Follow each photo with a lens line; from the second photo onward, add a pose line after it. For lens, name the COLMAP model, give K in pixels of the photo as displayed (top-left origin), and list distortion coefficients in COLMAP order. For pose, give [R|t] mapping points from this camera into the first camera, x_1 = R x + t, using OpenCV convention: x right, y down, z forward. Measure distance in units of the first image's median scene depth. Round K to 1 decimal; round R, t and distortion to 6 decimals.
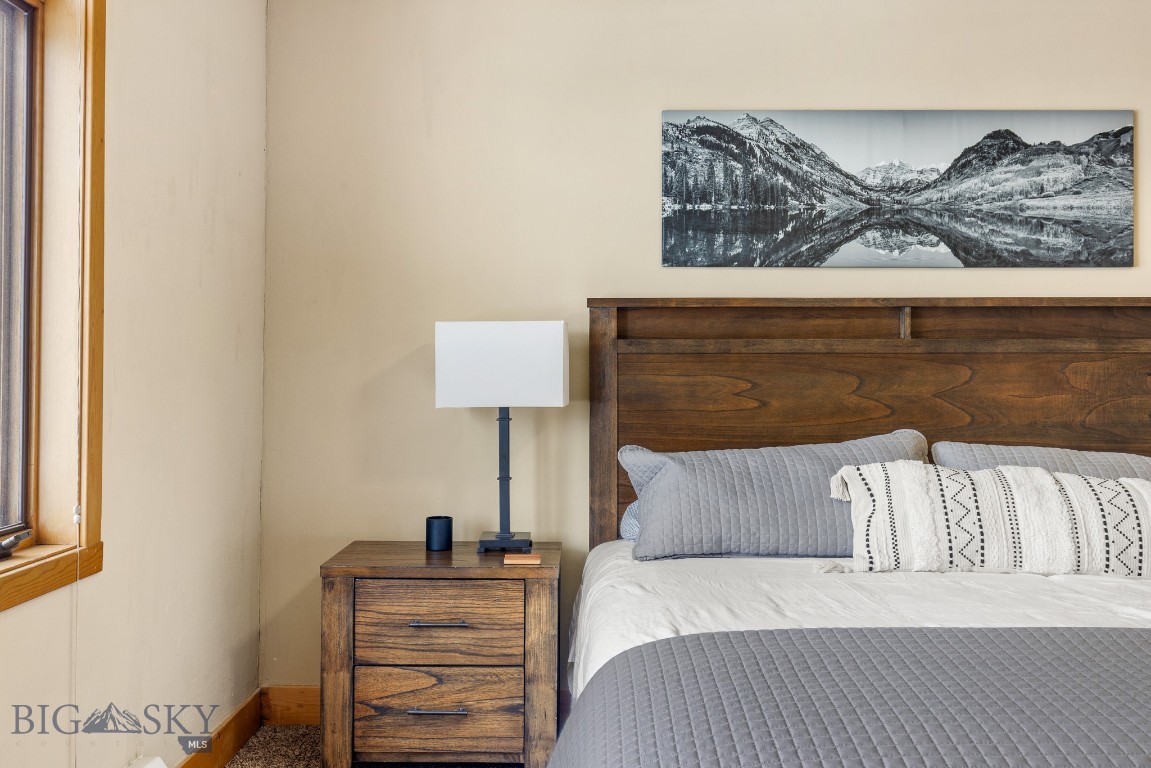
lens RADIAL K [[1026.8, 0, 571.4], [0, 1026.8, 361.2], [0, 0, 1]] dist [0.002555, -0.000845]
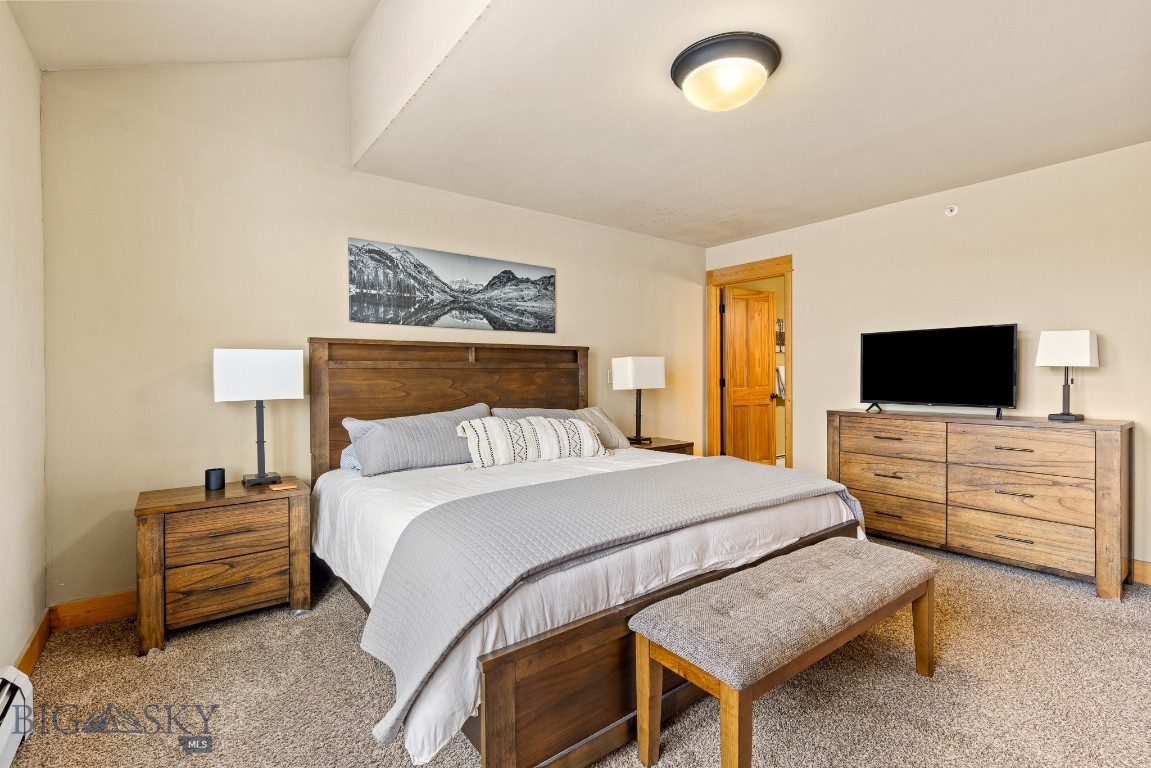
lens RADIAL K [[521.7, 0, 580.4], [0, 521.7, 385.3], [0, 0, 1]] dist [0.005496, -0.000551]
pose [[0.780210, -0.018678, 0.625239, -0.180851], [0.002378, 0.999635, 0.026895, -0.001430], [-0.625513, -0.019497, 0.779970, -0.003287]]
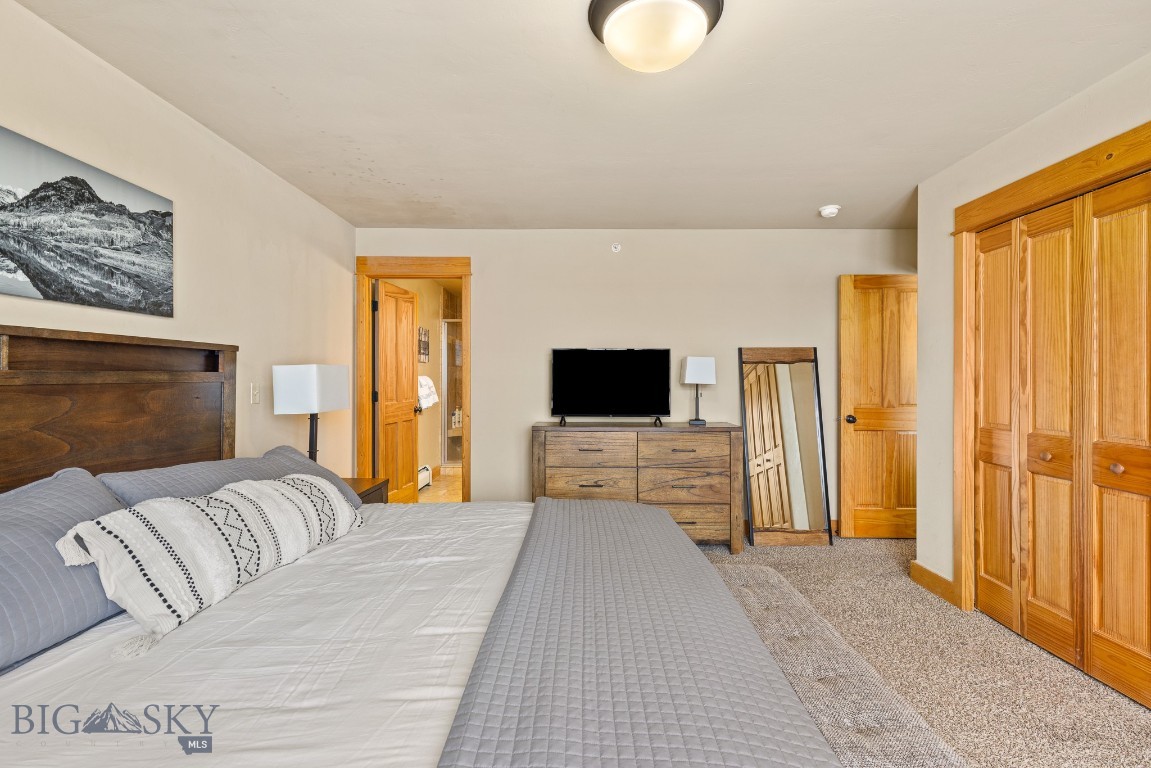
lens RADIAL K [[517.7, 0, 579.3], [0, 517.7, 379.2], [0, 0, 1]] dist [0.003552, 0.000278]
pose [[-0.012732, -0.005047, 0.999906, -0.139664], [-0.011641, 0.999920, 0.004899, -0.020832], [-0.999851, -0.011577, -0.012790, 0.475080]]
